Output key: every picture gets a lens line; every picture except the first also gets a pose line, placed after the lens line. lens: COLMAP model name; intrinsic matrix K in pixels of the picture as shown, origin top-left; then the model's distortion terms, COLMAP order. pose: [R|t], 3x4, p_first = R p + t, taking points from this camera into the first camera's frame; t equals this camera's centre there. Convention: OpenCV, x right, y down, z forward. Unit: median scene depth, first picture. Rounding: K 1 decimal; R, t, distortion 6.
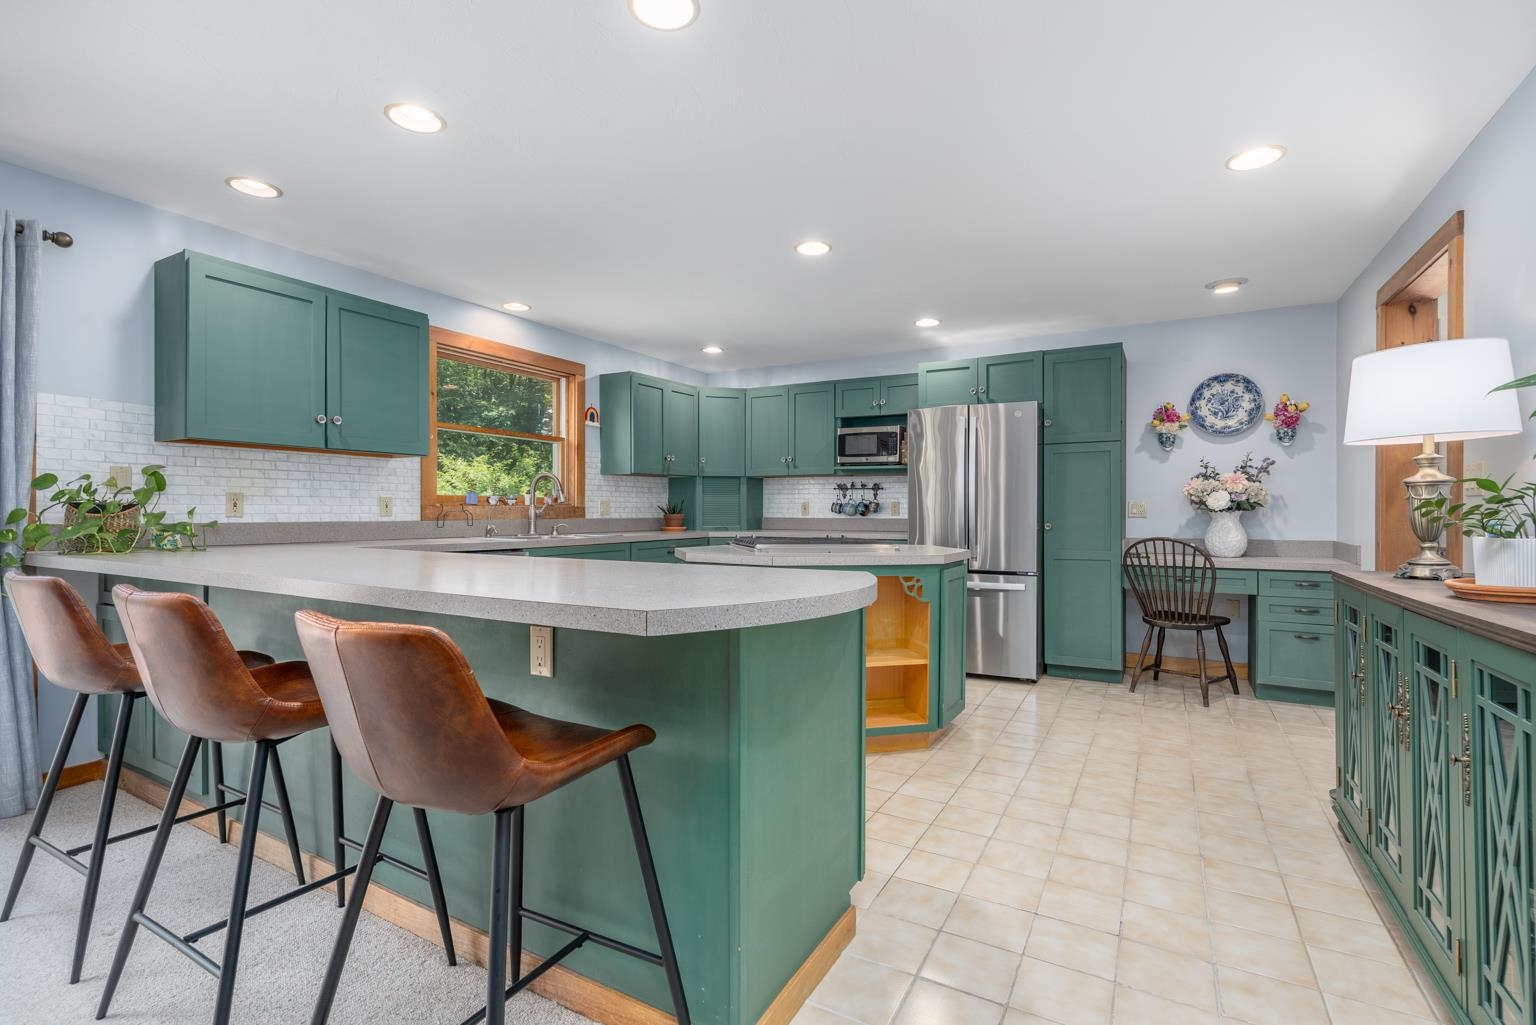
lens RADIAL K [[697.8, 0, 766.0], [0, 697.8, 511.8], [0, 0, 1]] dist [-0.001866, 0.000152]
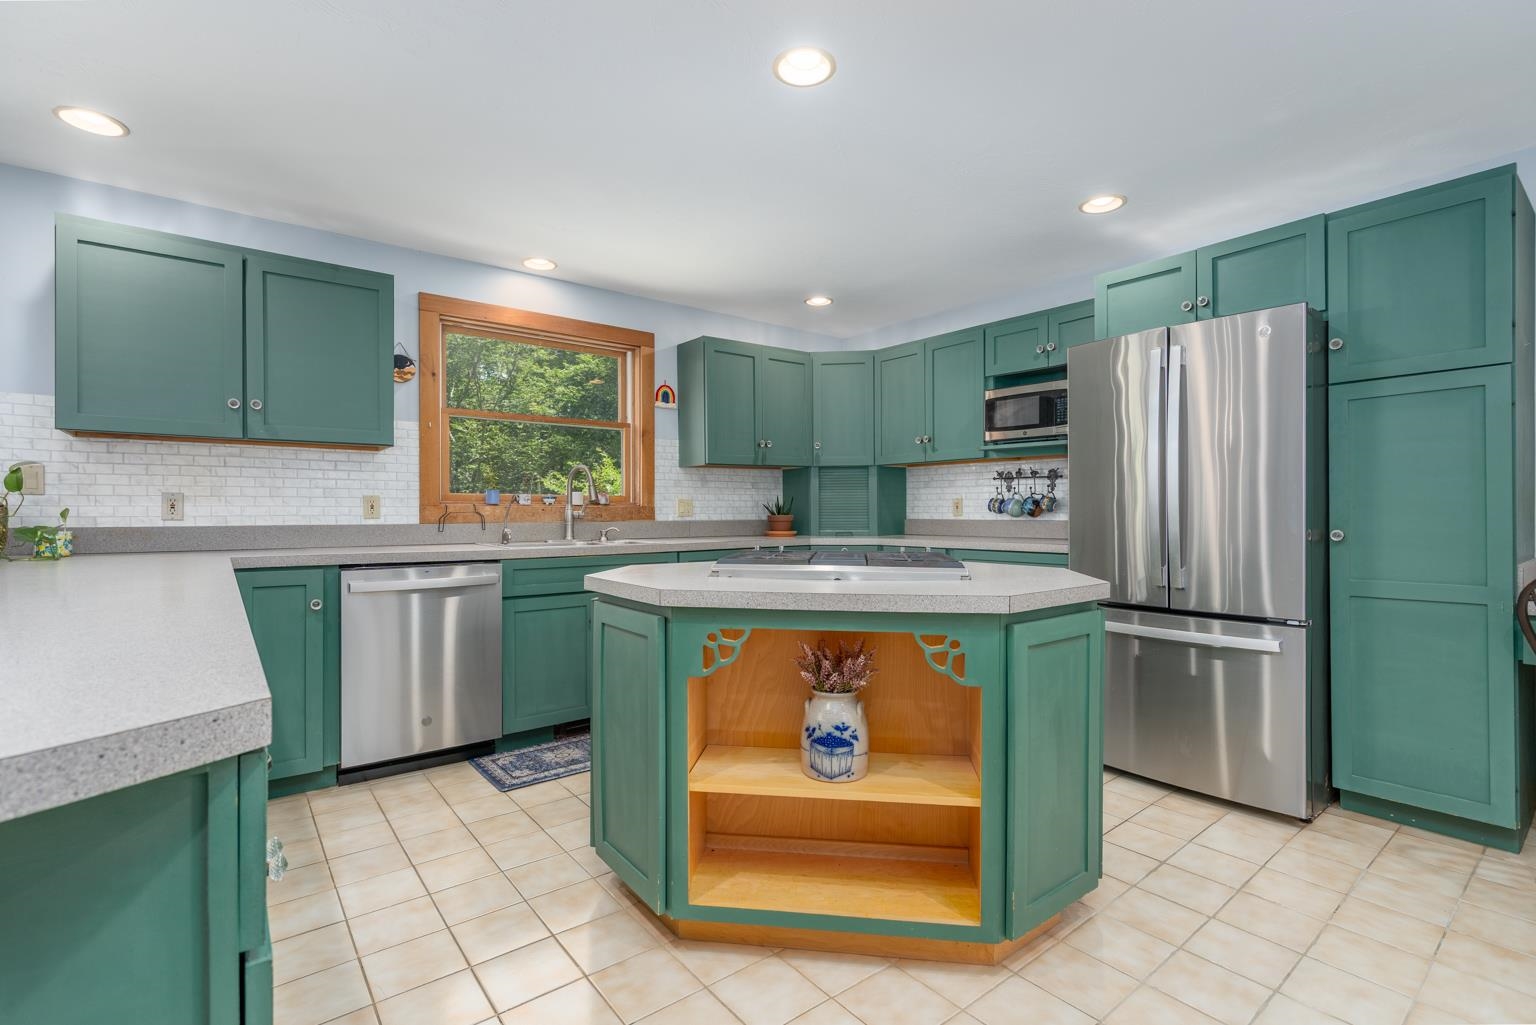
lens RADIAL K [[697.8, 0, 769.5], [0, 697.8, 511.9], [0, 0, 1]] dist [-0.001866, 0.000152]
pose [[0.927329, -0.005052, -0.374212, 0.174578], [0.004595, 0.999987, -0.002112, 0.001469], [0.374218, 0.000239, 0.927341, 0.293365]]
